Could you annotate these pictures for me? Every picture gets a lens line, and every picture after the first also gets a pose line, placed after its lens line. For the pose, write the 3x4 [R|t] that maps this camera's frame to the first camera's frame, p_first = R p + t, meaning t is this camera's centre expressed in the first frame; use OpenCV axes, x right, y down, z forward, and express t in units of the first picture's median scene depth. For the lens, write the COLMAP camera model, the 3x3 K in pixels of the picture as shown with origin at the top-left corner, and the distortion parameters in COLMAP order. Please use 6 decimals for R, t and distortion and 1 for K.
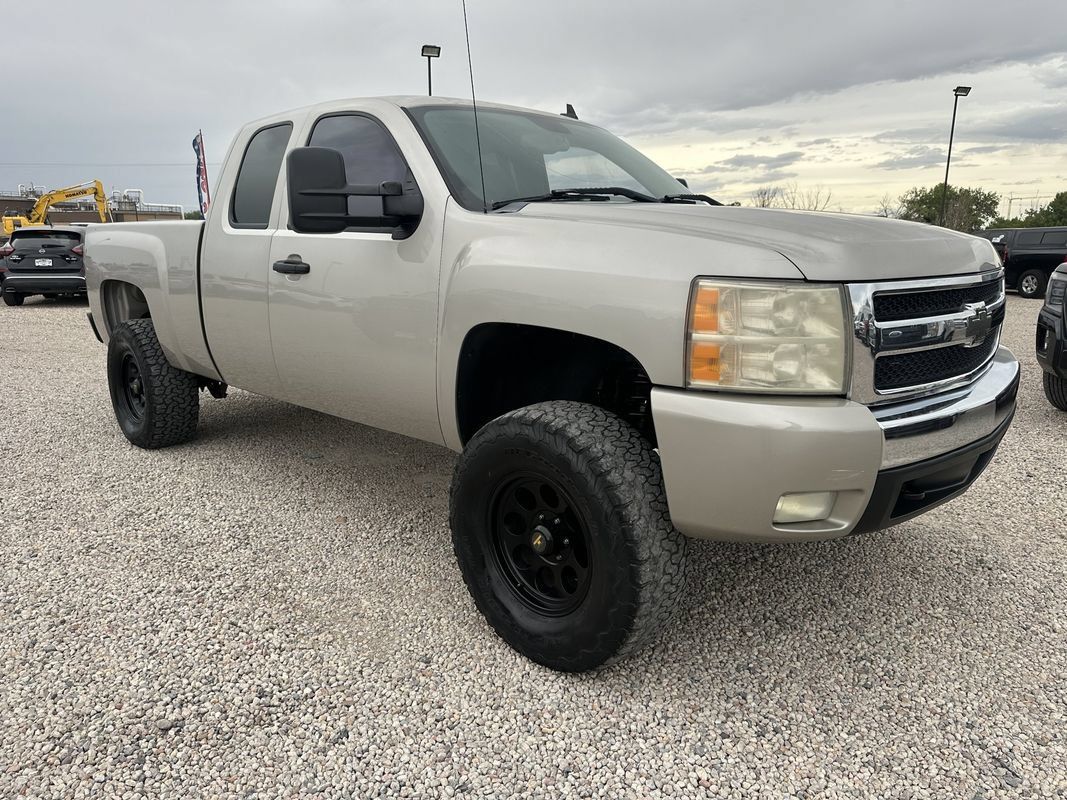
lens RADIAL K [[735.8, 0, 538.1], [0, 735.8, 401.4], [0, 0, 1]] dist [0.041502, -0.051346]
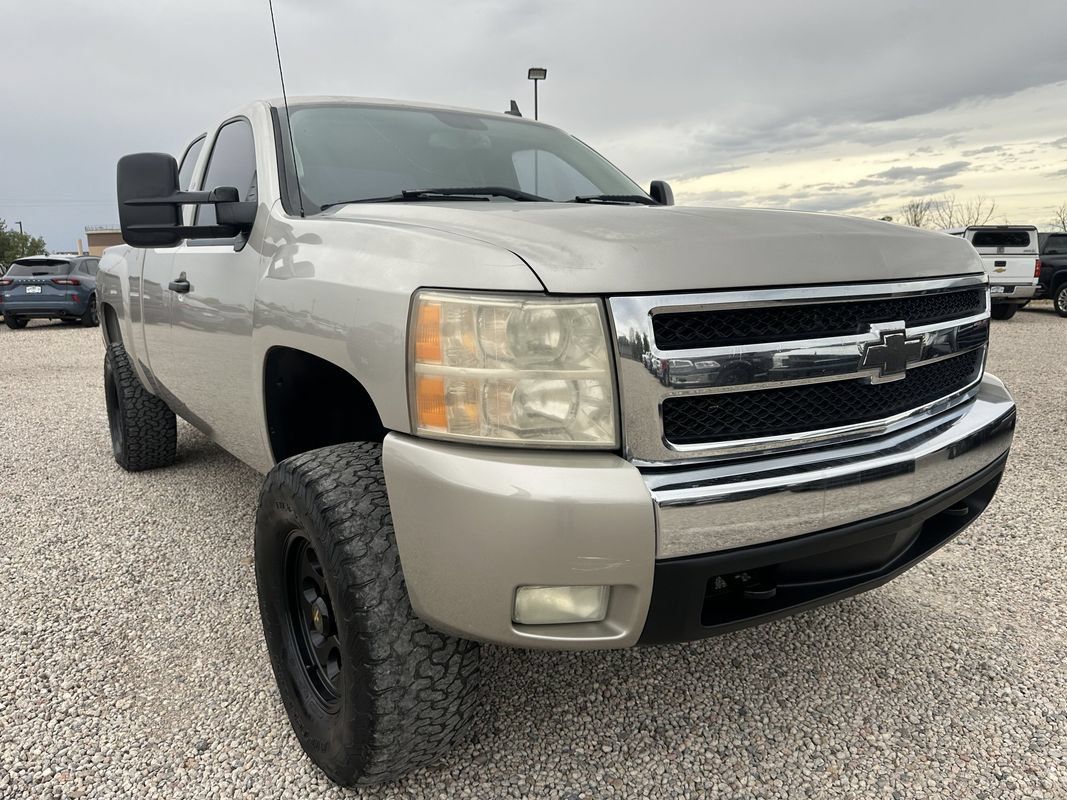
lens RADIAL K [[735.8, 0, 550.7], [0, 735.8, 401.2], [0, 0, 1]] dist [0.041502, -0.051346]
pose [[0.984395, 0.016825, -0.175166, 0.344457], [-0.021914, 0.999391, -0.027159, -0.026558], [0.174603, 0.030574, 0.984164, 0.207170]]
